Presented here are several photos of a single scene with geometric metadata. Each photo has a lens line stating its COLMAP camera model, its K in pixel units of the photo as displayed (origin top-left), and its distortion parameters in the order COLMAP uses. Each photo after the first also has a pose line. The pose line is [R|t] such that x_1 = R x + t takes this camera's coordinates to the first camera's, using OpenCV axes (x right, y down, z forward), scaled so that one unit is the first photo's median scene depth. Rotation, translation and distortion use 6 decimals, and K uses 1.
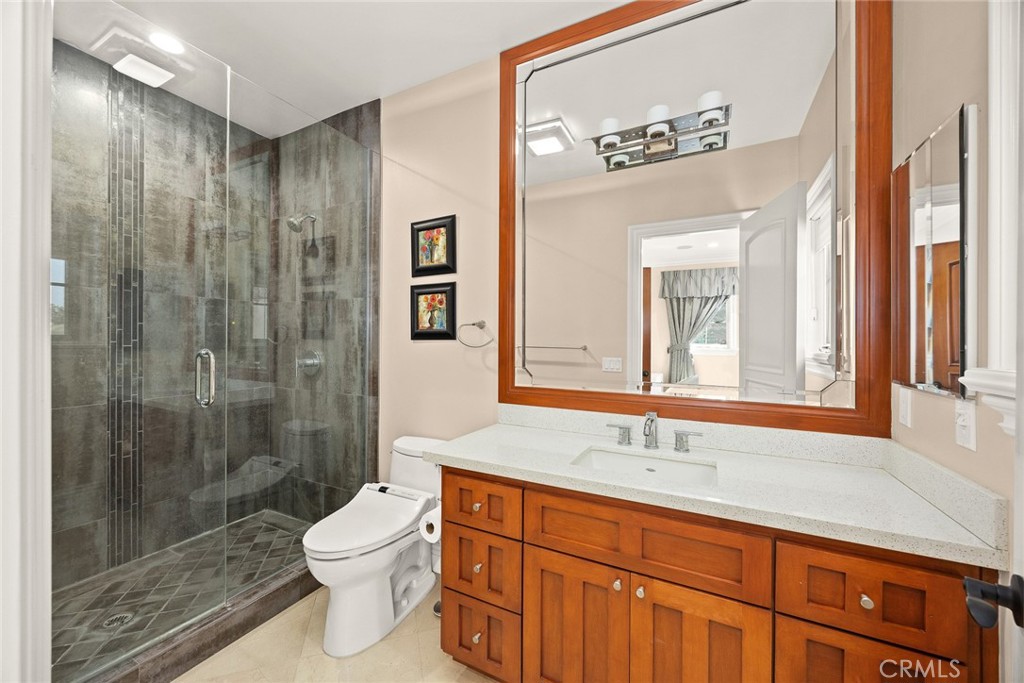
lens RADIAL K [[403.4, 0, 508.1], [0, 403.4, 341.2], [0, 0, 1]] dist [0.010899, 0.000076]
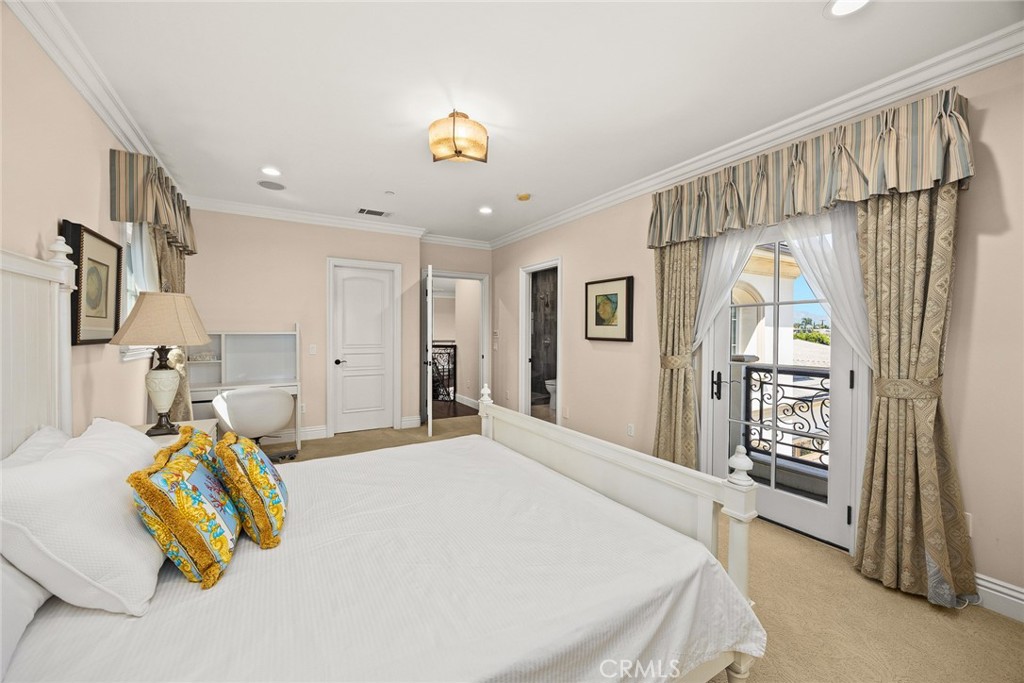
lens RADIAL K [[403.4, 0, 512.2], [0, 403.4, 338.3], [0, 0, 1]] dist [0.010899, 0.000076]
pose [[0.851892, 0.007902, -0.523658, 0.869052], [-0.002875, 0.999942, 0.010412, -0.007213], [0.523709, -0.007365, 0.851865, -1.693671]]
